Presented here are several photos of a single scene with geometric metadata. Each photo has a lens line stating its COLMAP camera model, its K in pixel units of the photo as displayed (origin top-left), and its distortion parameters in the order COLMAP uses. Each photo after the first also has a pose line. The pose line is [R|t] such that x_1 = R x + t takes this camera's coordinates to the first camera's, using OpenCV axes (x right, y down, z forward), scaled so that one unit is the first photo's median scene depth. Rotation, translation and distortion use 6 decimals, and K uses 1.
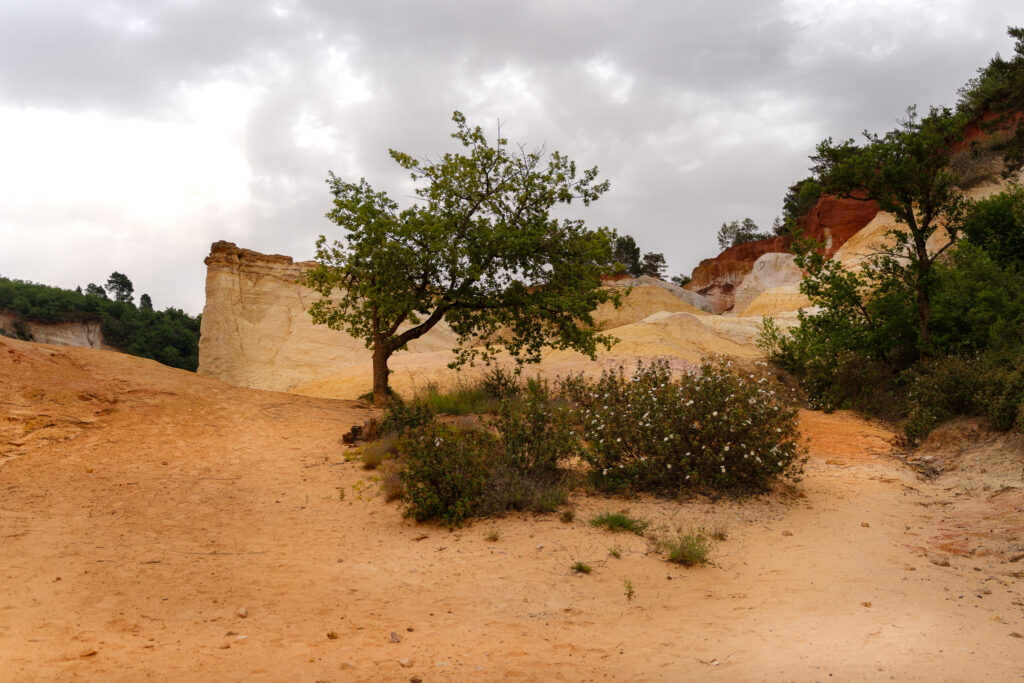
lens RADIAL K [[1014.5, 0, 513.1], [0, 1014.5, 377.5], [0, 0, 1]] dist [0.008699, 0.000000]
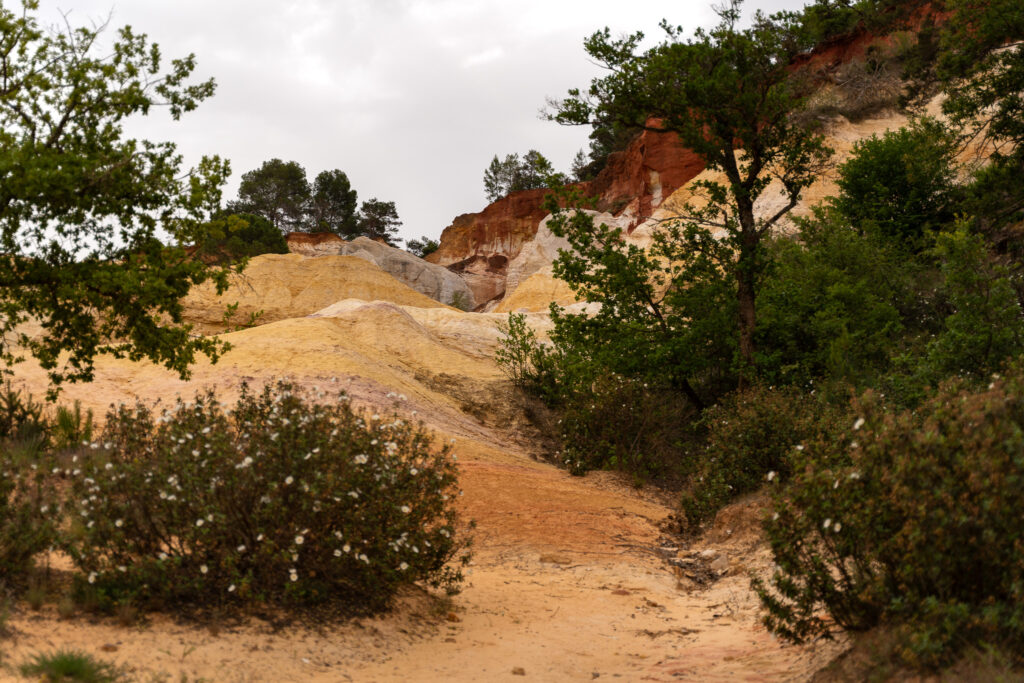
lens RADIAL K [[1663.8, 0, 511.9], [0, 1663.8, 341.1], [0, 0, 1]] dist [0.008374, 0.000000]
pose [[0.989917, 0.028567, 0.138736, 0.131802], [-0.024022, 0.999122, -0.034330, -0.010600], [-0.139595, 0.030651, 0.989734, 0.012091]]
